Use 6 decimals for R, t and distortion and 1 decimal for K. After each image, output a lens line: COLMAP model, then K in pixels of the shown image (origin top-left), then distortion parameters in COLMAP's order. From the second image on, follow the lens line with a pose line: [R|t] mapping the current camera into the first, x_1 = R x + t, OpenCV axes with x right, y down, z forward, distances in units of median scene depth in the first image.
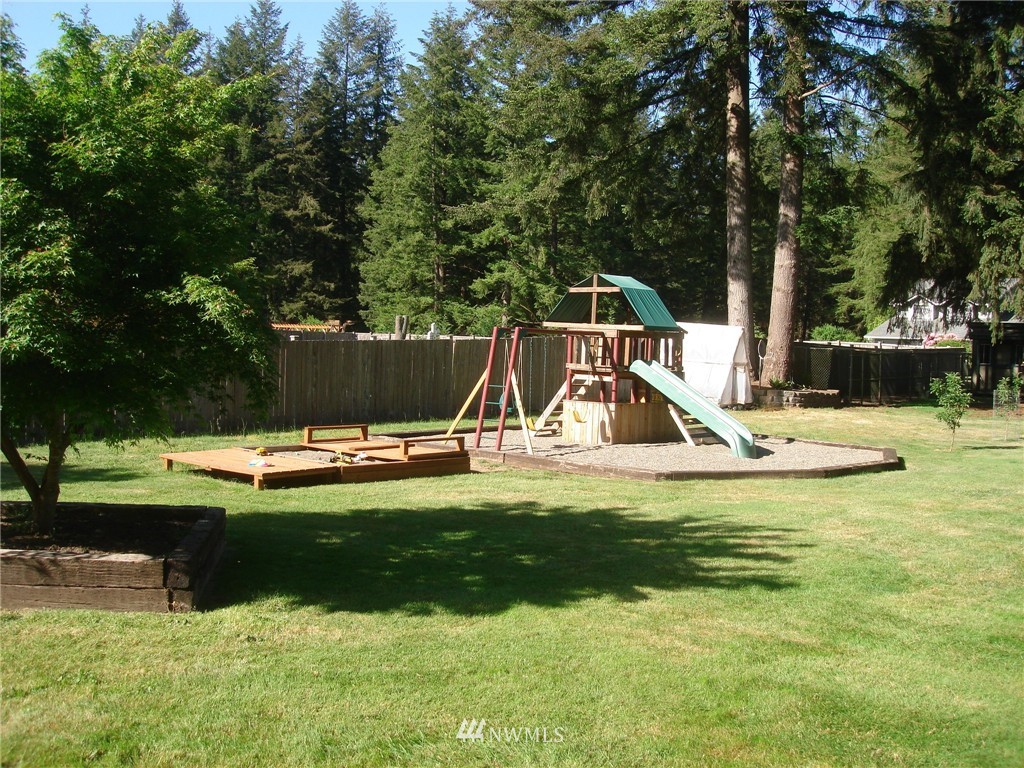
lens RADIAL K [[1017.6, 0, 512.0], [0, 1017.6, 384.0], [0, 0, 1]] dist [-0.125905, -0.000935]
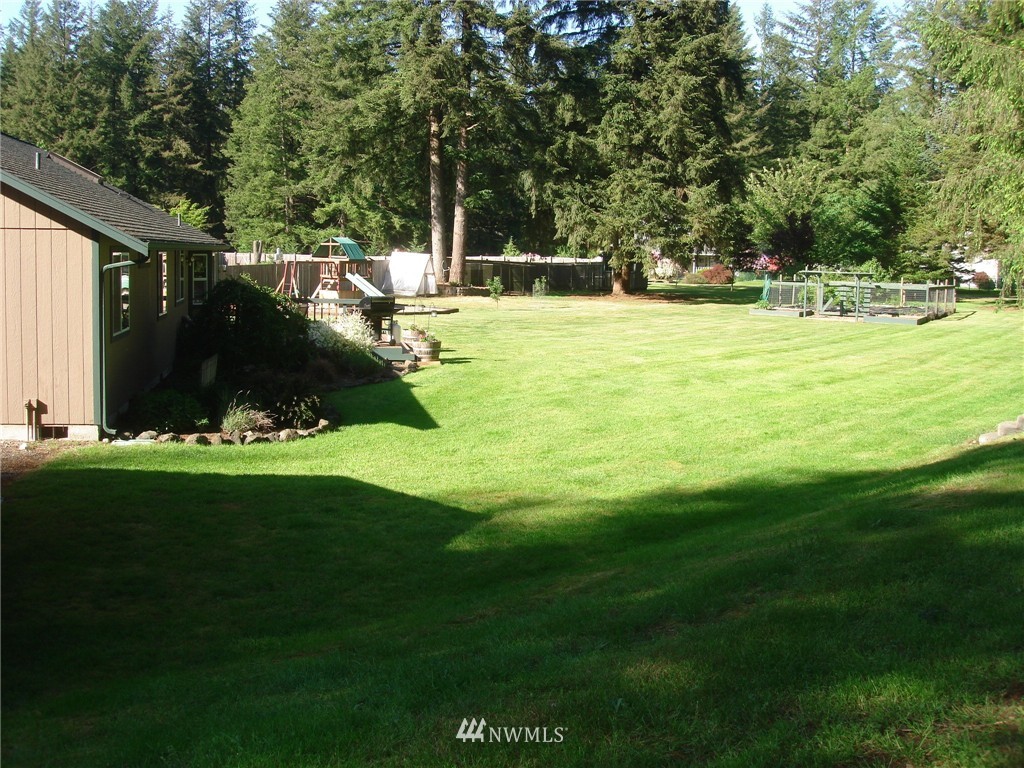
lens RADIAL K [[1017.6, 0, 512.0], [0, 1017.6, 384.0], [0, 0, 1]] dist [-0.125905, -0.000935]
pose [[0.991717, -0.022307, 0.126492, 0.039152], [0.010988, 0.995927, 0.089486, 0.005538], [-0.127973, -0.087355, 0.987923, -0.283991]]
